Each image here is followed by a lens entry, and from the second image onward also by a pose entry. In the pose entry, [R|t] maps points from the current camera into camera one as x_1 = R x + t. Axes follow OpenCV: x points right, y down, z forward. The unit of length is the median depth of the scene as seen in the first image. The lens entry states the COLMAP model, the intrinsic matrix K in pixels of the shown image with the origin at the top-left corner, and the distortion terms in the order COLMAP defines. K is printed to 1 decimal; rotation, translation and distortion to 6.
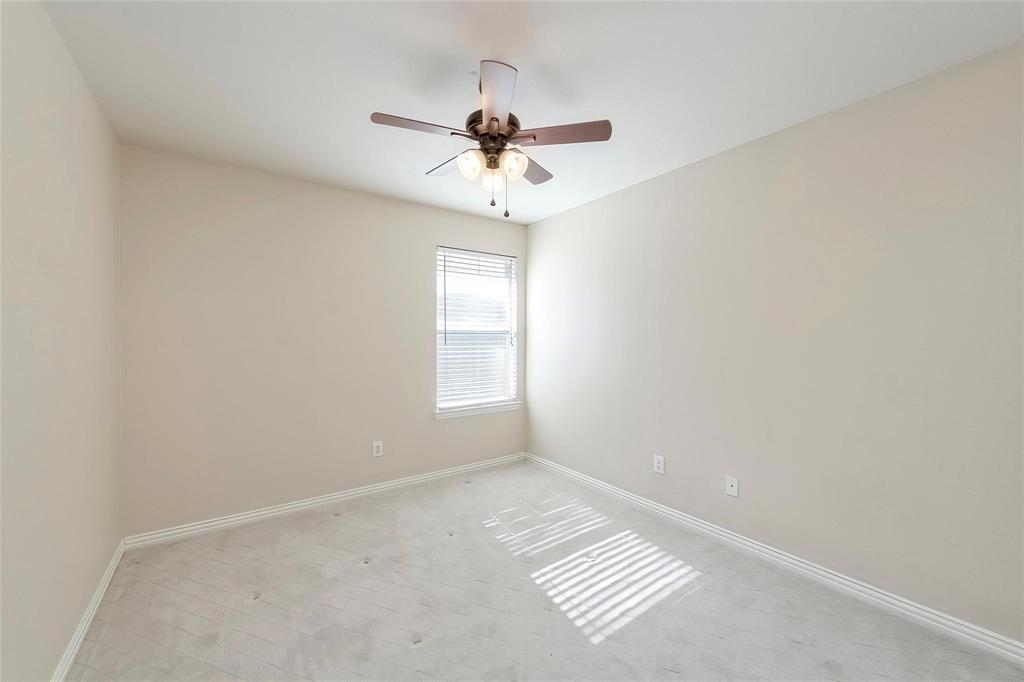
lens RADIAL K [[397.0, 0, 510.5], [0, 397.0, 344.6], [0, 0, 1]] dist [0.000751, 0.000040]
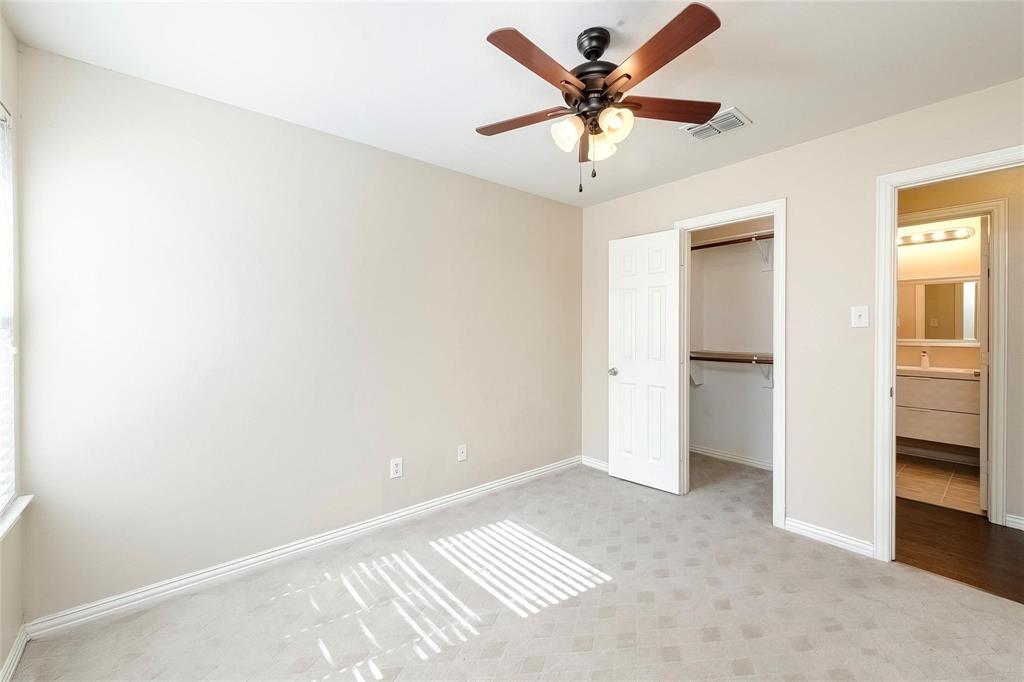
lens RADIAL K [[414.1, 0, 505.4], [0, 414.1, 344.3], [0, 0, 1]] dist [0.015064, 0.000037]
pose [[-0.075407, -0.035287, 0.996528, -0.698875], [0.019389, 0.999133, 0.036847, -0.018753], [-0.996964, 0.022100, -0.074657, 0.958186]]
